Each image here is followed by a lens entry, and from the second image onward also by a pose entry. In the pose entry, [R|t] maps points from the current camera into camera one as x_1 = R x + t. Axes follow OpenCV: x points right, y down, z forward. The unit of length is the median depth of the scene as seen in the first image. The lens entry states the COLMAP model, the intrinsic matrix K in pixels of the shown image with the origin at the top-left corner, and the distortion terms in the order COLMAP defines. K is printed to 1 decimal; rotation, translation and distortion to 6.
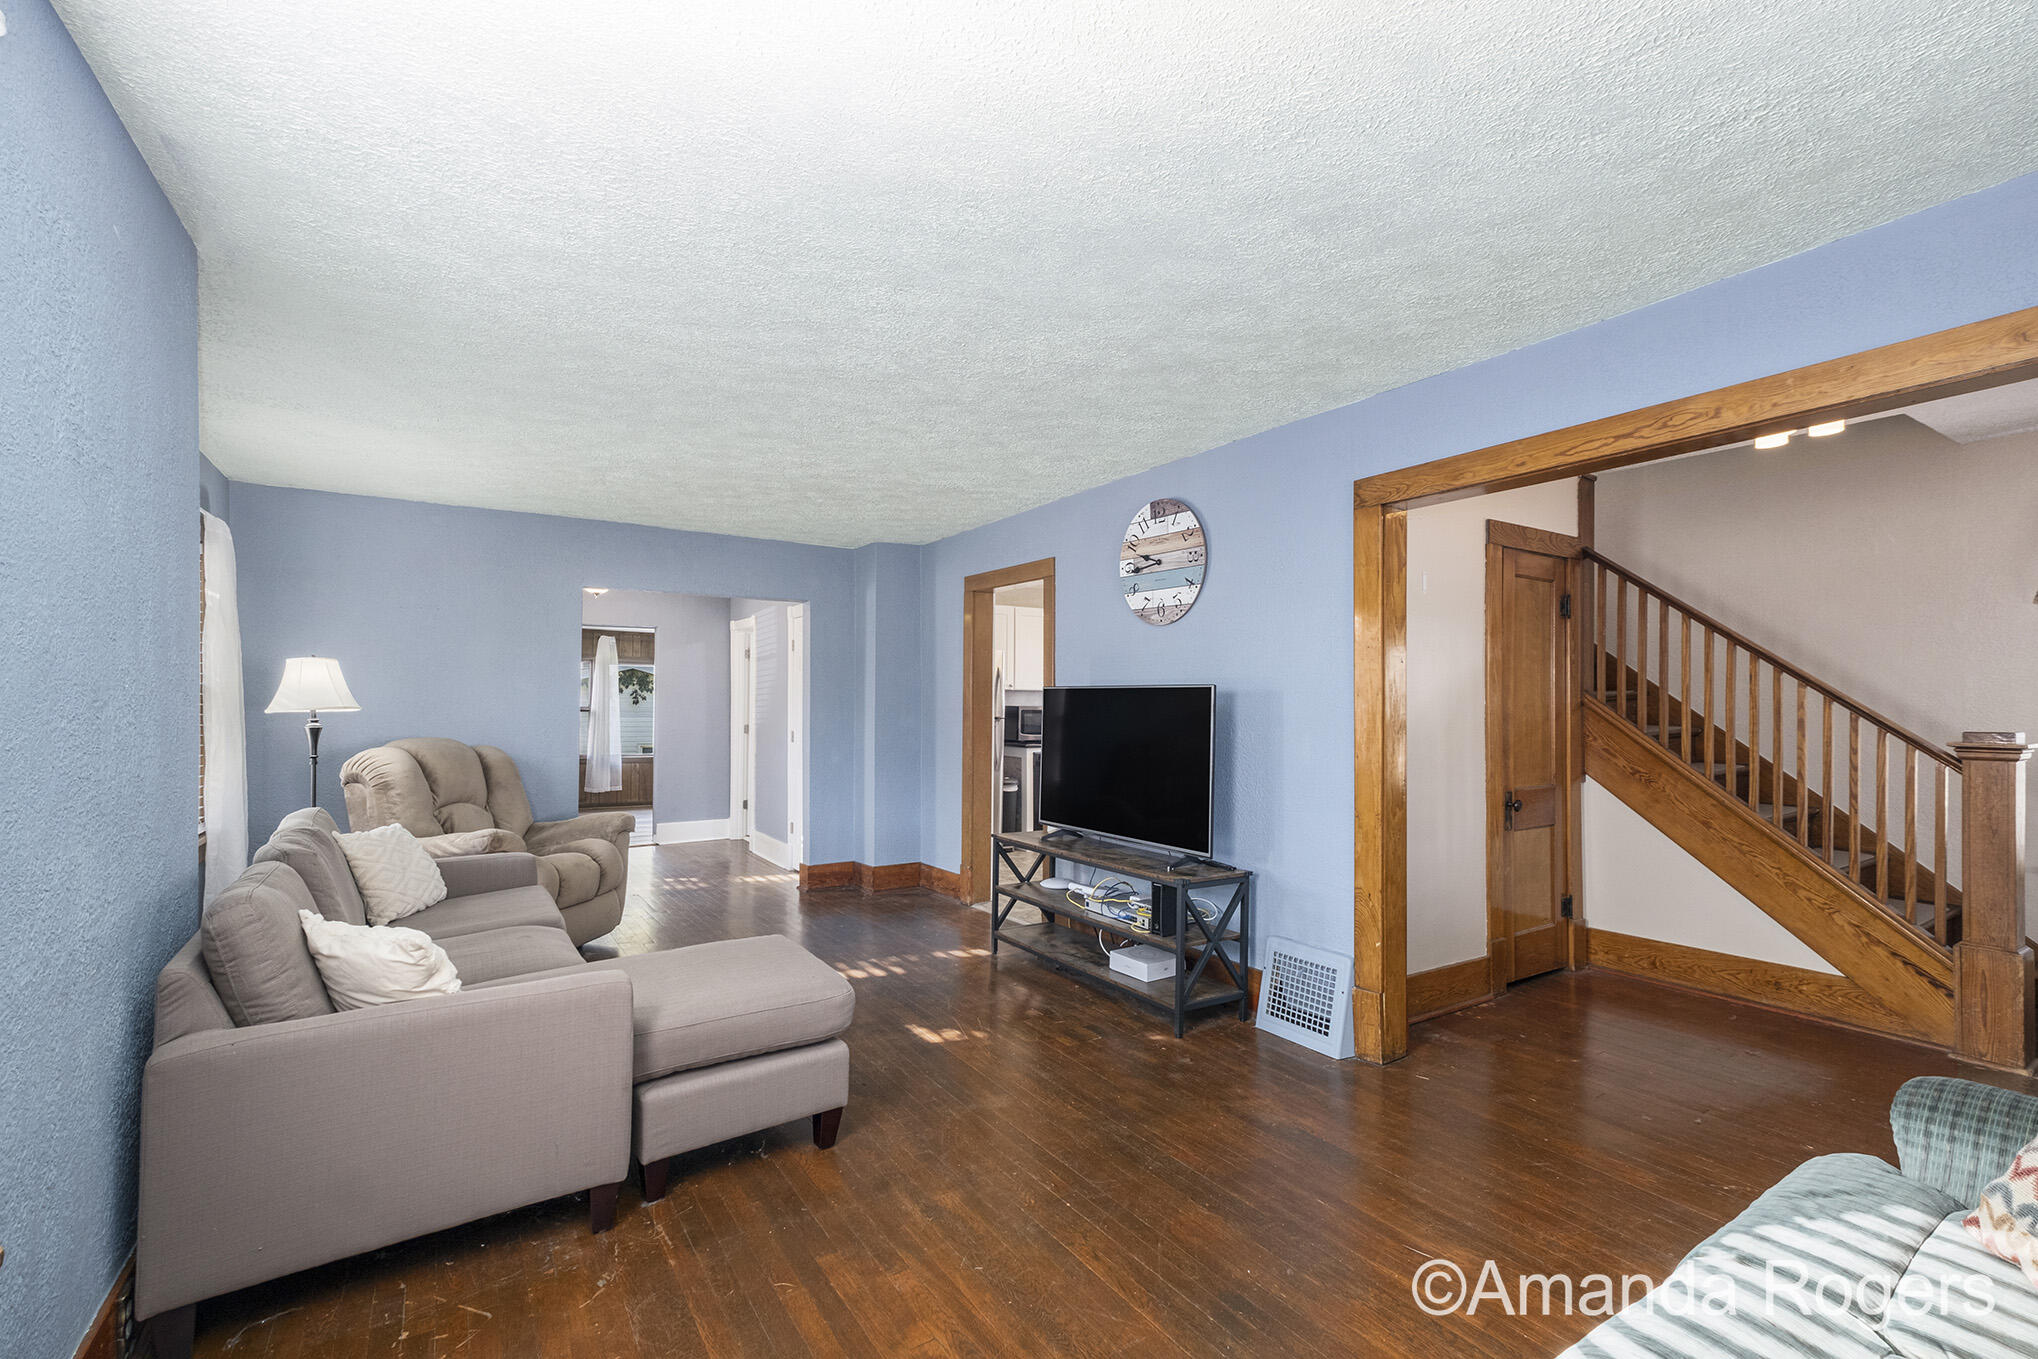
lens RADIAL K [[907.5, 0, 1022.1], [0, 907.5, 694.5], [0, 0, 1]] dist [0.004020, 0.000317]
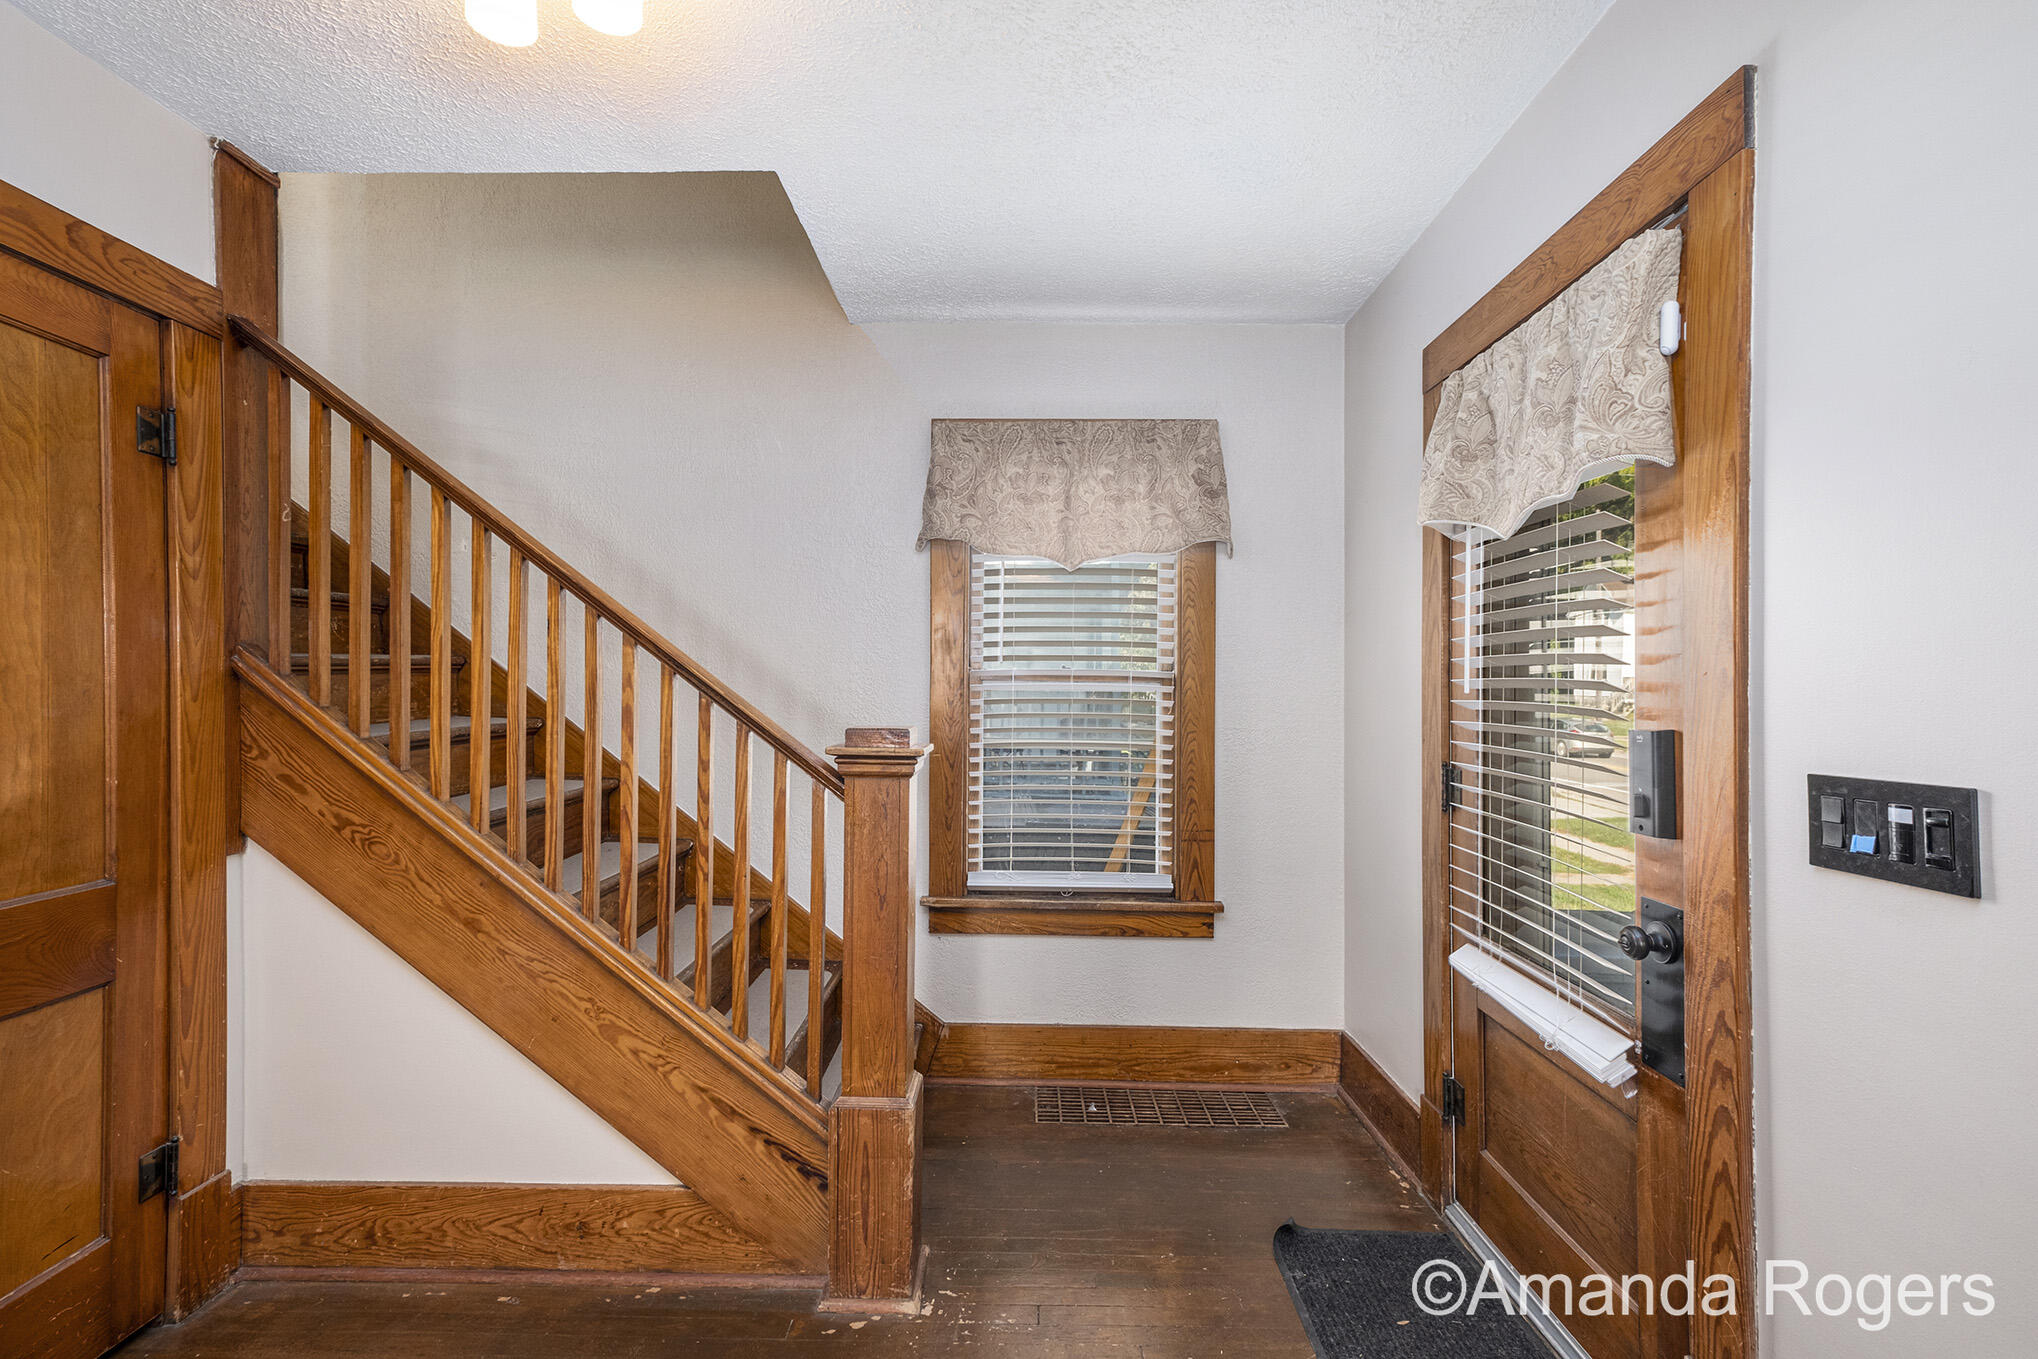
lens RADIAL K [[907.5, 0, 1022.1], [0, 907.5, 694.5], [0, 0, 1]] dist [0.004020, 0.000317]
pose [[0.551346, 0.000050, 0.834277, 0.538549], [-0.016165, 0.999813, 0.010623, 0.010469], [-0.834120, -0.019343, 0.551244, 0.518759]]
